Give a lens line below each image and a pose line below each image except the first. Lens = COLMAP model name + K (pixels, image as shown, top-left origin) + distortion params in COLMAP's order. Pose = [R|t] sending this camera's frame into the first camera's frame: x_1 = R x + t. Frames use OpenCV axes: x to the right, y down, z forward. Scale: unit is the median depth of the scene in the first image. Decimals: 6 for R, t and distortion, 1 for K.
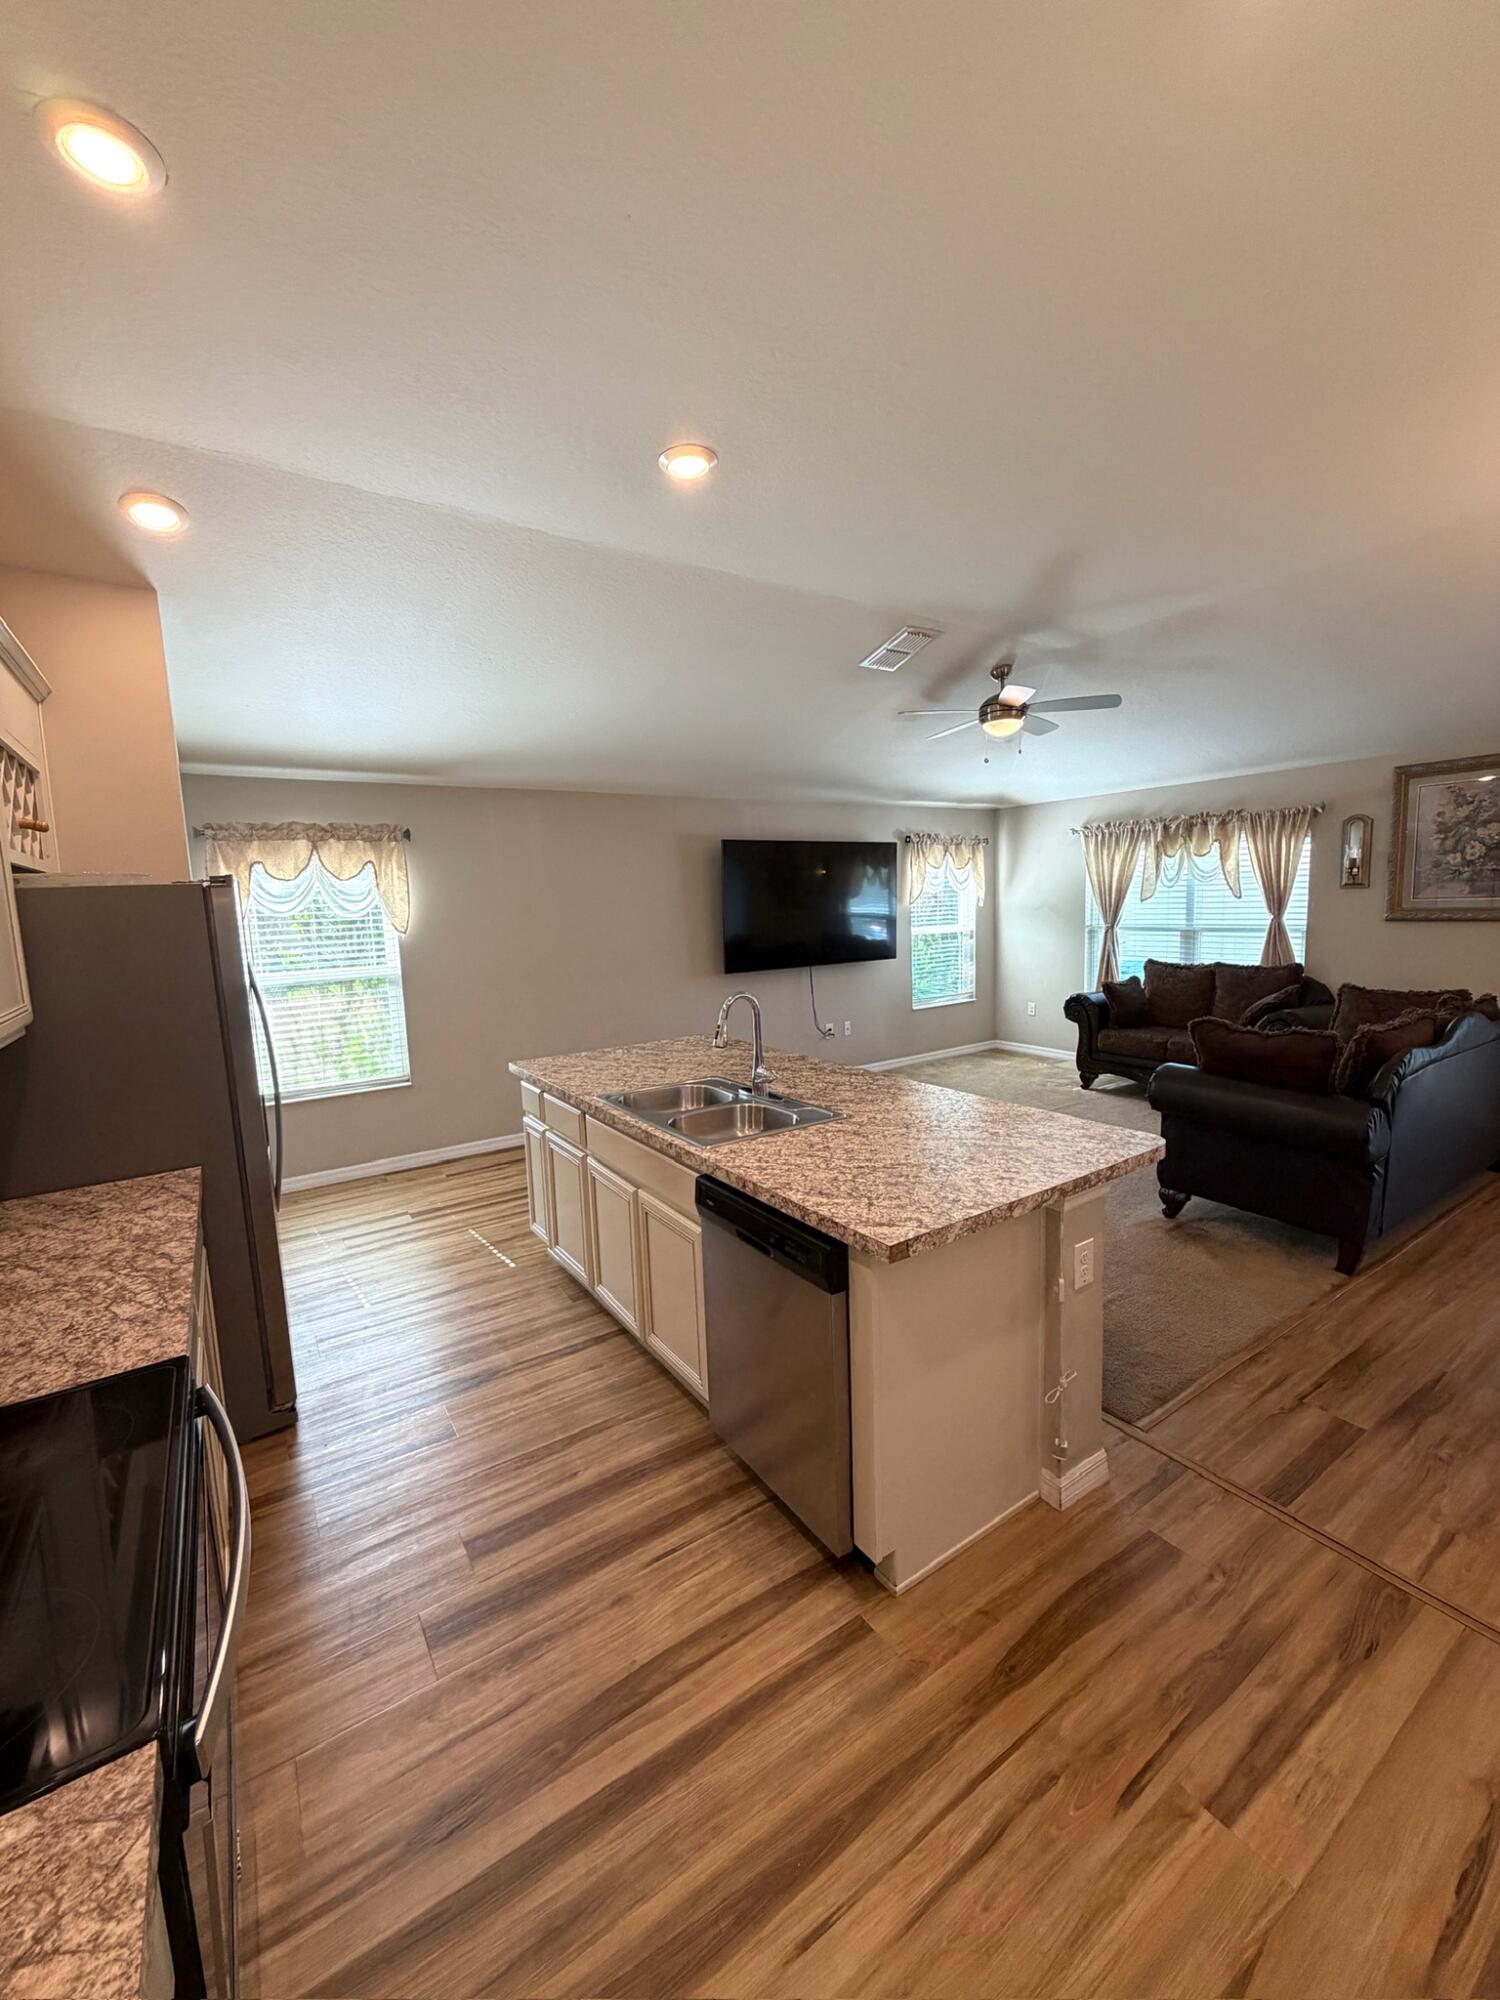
lens RADIAL K [[798.8, 0, 758.0], [0, 798.8, 998.4], [0, 0, 1]] dist [0.000458, 0.000483]
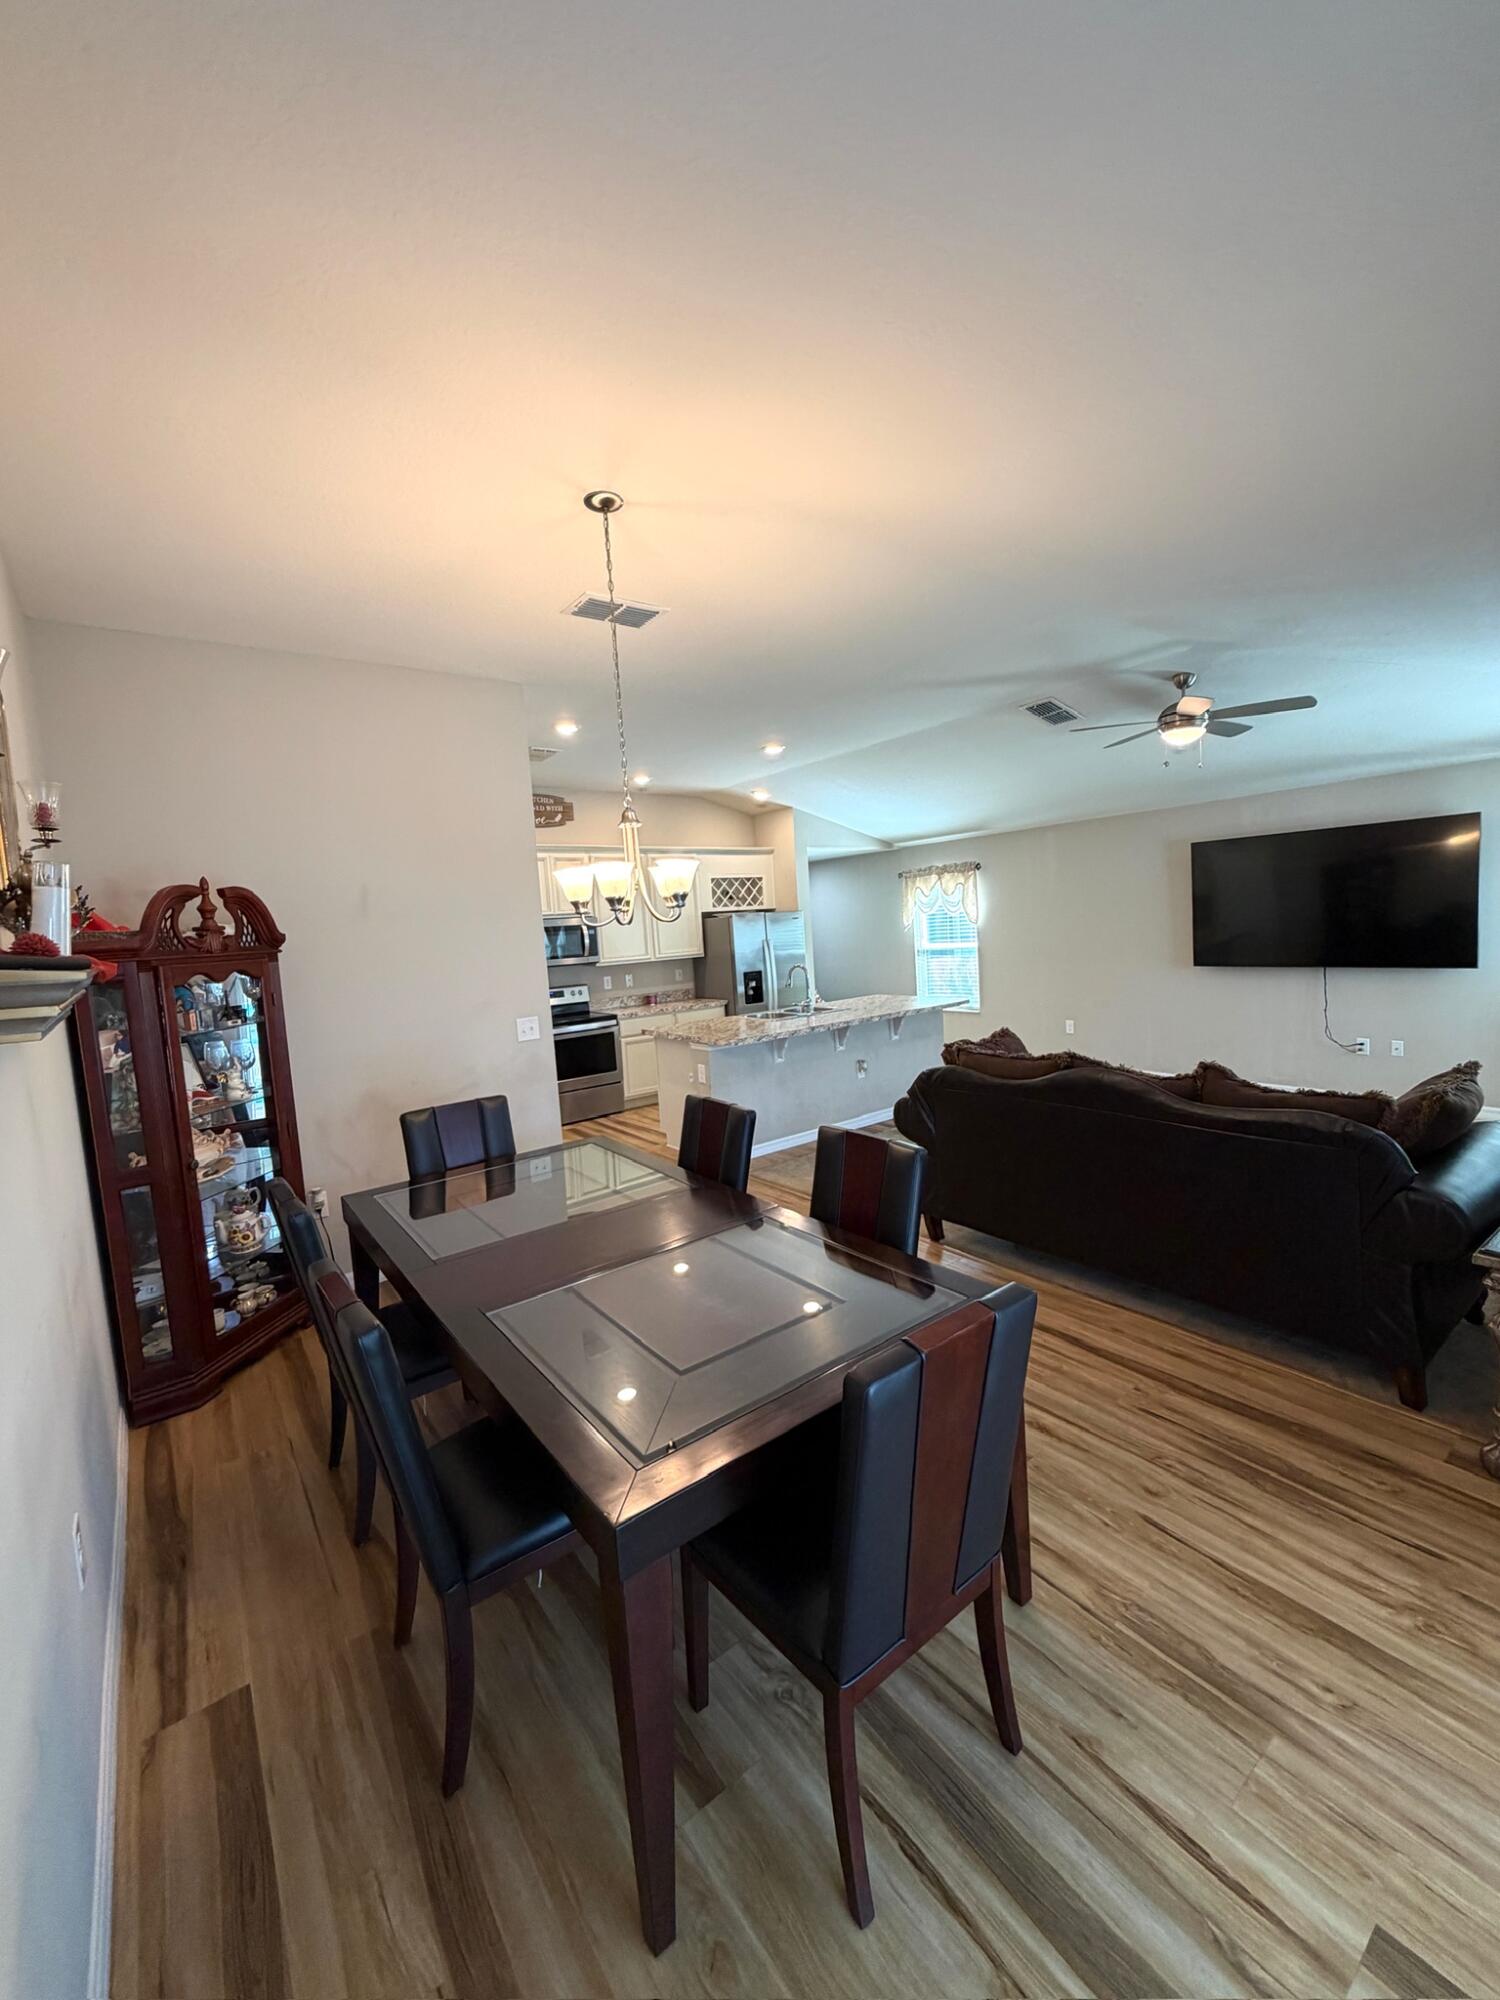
lens RADIAL K [[798.8, 0, 747.8], [0, 798.8, 993.2], [0, 0, 1]] dist [0.000458, 0.000483]
pose [[0.057553, 0.120647, -0.991026, 3.284563], [-0.062506, 0.991159, 0.117033, -0.271441], [0.996384, 0.055209, 0.064585, 1.063690]]
